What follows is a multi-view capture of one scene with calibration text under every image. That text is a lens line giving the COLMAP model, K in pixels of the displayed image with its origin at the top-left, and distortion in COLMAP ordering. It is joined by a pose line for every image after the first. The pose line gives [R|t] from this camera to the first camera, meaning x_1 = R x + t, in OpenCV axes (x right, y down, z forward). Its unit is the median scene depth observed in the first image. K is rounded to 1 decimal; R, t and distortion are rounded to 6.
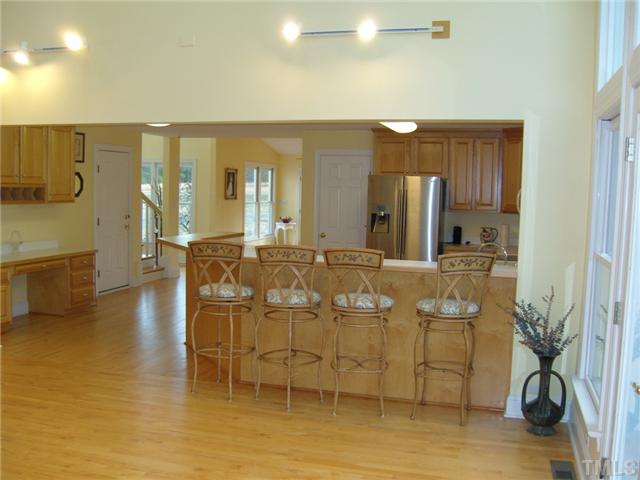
lens RADIAL K [[661.1, 0, 324.3], [0, 661.1, 241.9], [0, 0, 1]] dist [-0.105667, 0.000000]
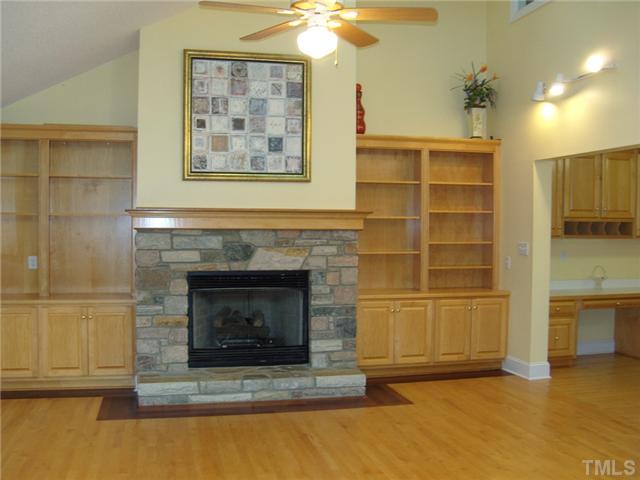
lens RADIAL K [[661.1, 0, 323.0], [0, 661.1, 238.9], [0, 0, 1]] dist [-0.105667, 0.000000]
pose [[0.485455, -0.009504, -0.874210, 0.186107], [-0.062113, 0.997039, -0.045330, 0.012739], [0.872052, 0.076306, 0.483427, 0.157951]]
